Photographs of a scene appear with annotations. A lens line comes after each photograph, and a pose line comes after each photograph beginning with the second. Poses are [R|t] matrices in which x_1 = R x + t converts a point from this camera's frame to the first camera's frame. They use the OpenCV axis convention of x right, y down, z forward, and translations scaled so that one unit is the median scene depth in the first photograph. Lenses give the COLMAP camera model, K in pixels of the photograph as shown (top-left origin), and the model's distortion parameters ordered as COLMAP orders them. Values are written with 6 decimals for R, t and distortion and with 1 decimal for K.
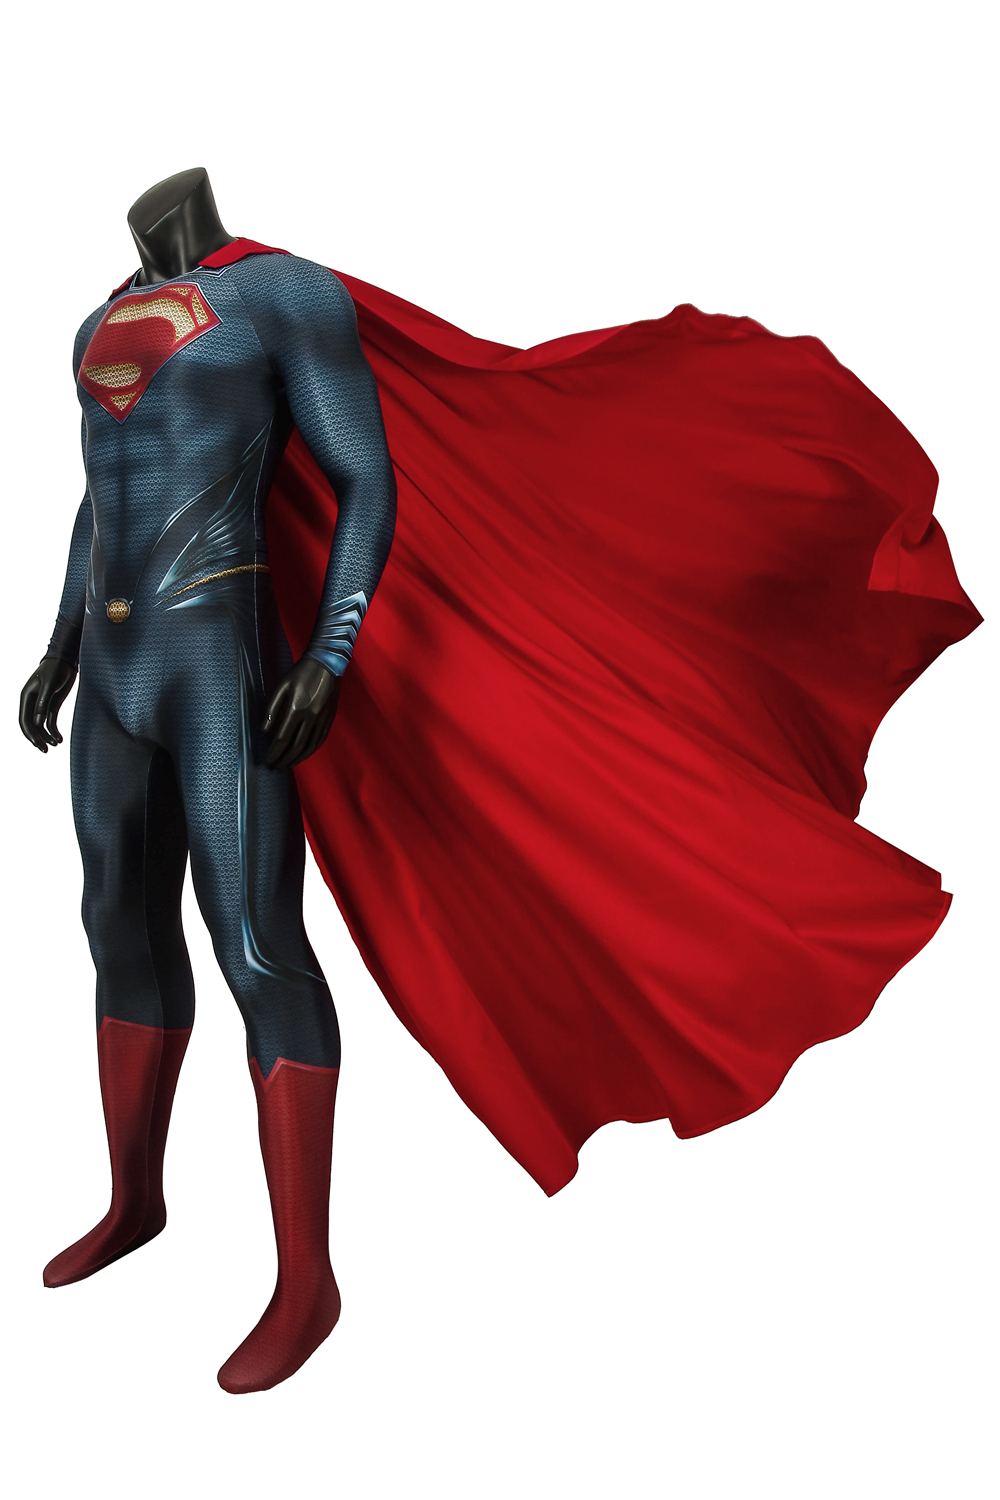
lens RADIAL K [[1519.4, 0, 500.0], [0, 1519.4, 750.0], [0, 0, 1]] dist [-0.054808, -0.002676]
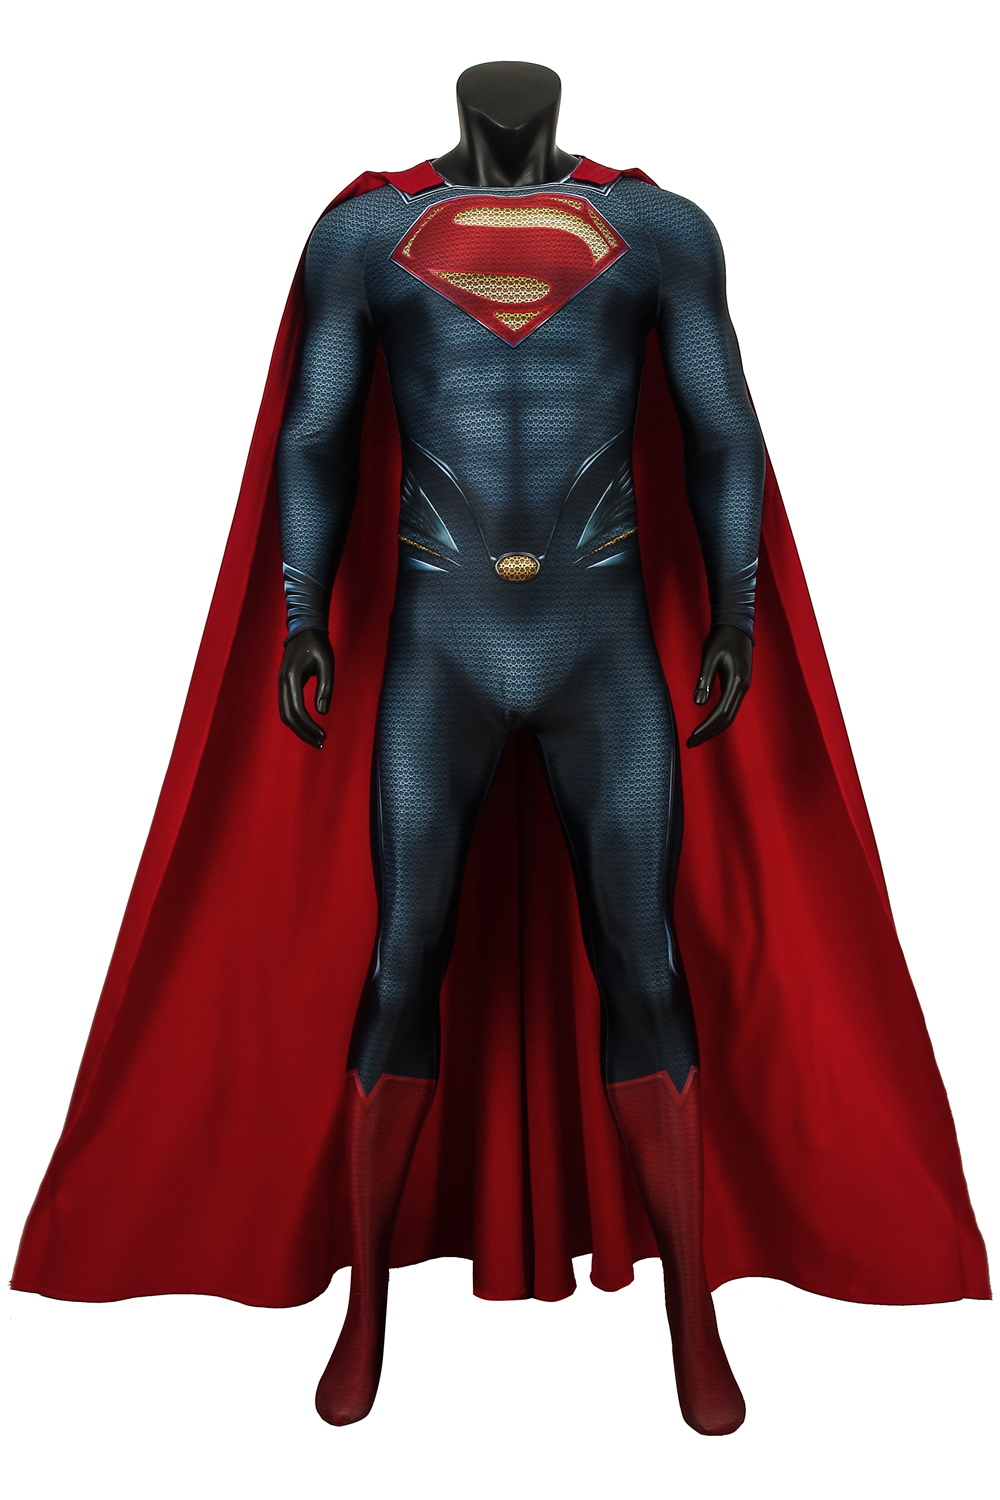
lens RADIAL K [[1519.4, 0, 500.0], [0, 1519.4, 750.0], [0, 0, 1]] dist [-0.054808, -0.002676]
pose [[0.813031, -0.028229, 0.581536, -0.763945], [0.037630, 0.999283, -0.004102, 0.013196], [-0.581003, 0.025218, 0.813510, 0.323269]]
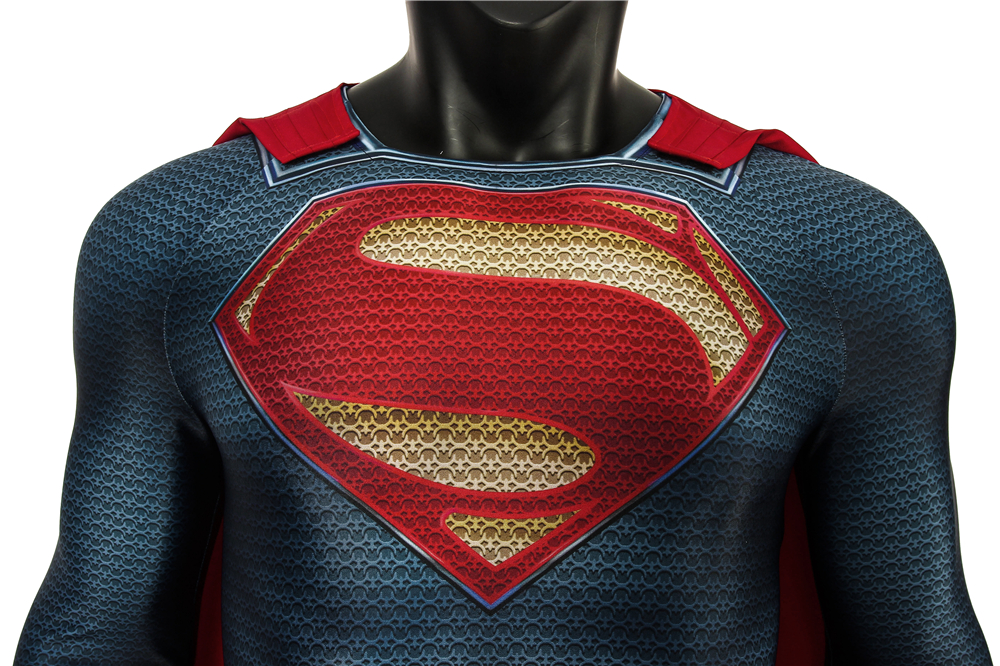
lens RADIAL K [[950.6, 0, 499.9], [0, 950.6, 351.0], [0, 0, 1]] dist [-0.067556, -0.001026]
pose [[0.819457, 0.034635, 0.572093, -0.368761], [-0.009651, 0.998865, -0.046648, -0.263134], [-0.573059, 0.032705, 0.818861, 0.841767]]
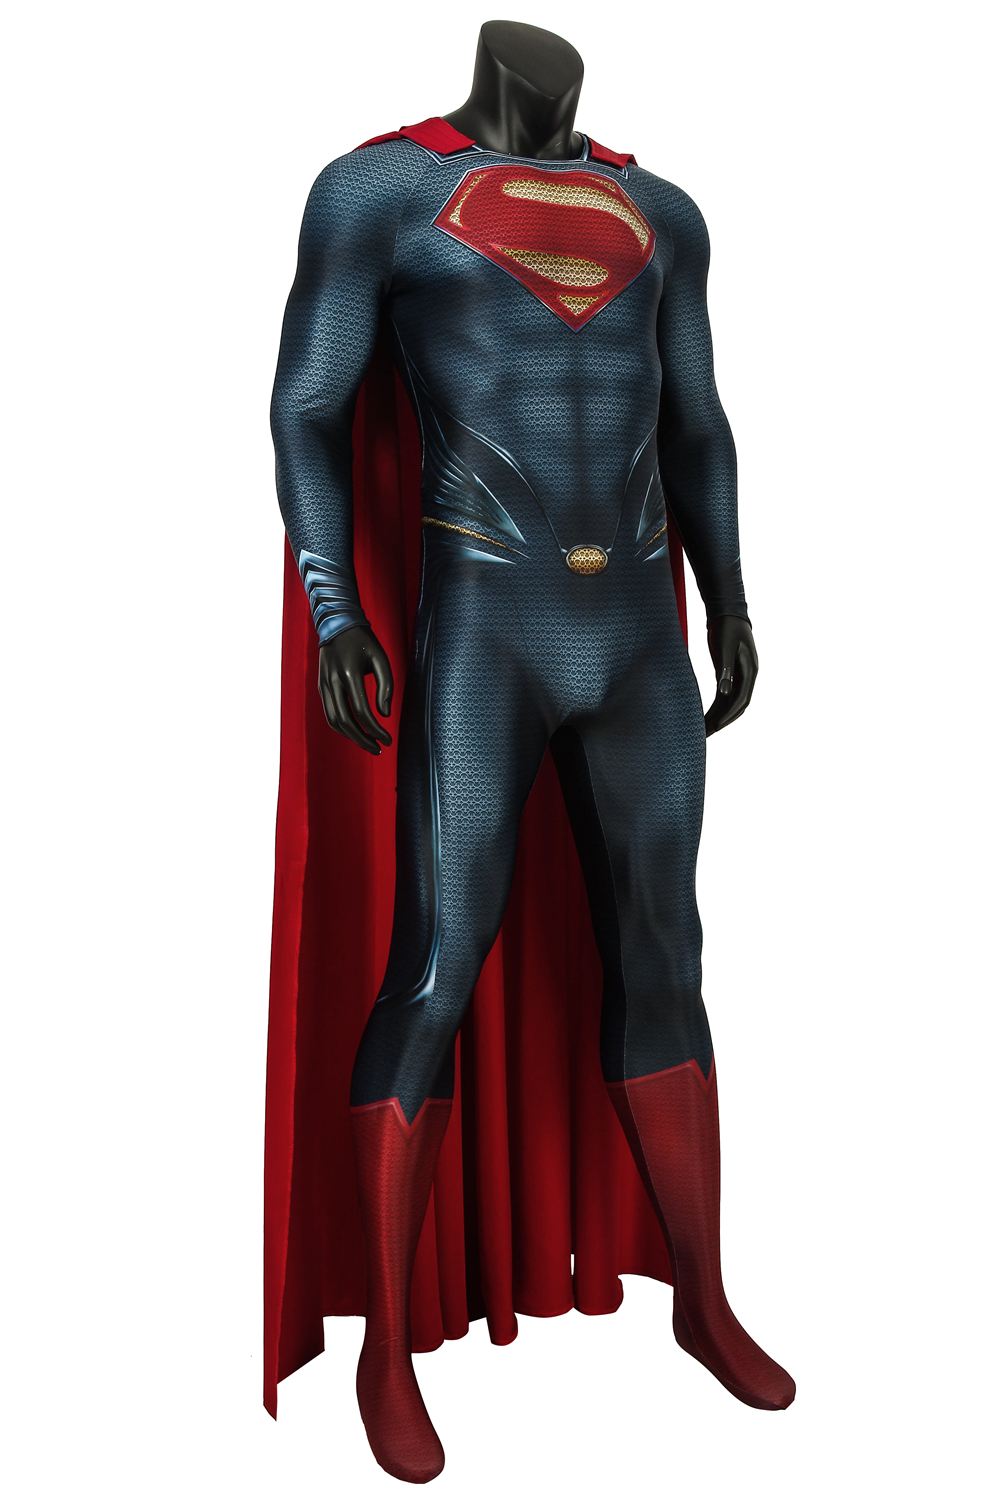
lens RADIAL K [[1760.5, 0, 500.0], [0, 1760.5, 750.0], [0, 0, 1]] dist [0.011271, 0.002389]
pose [[0.484225, -0.063568, 0.872631, -1.132427], [0.071191, 0.996913, 0.033117, -0.024080], [-0.872043, 0.046087, 0.487255, 0.585119]]
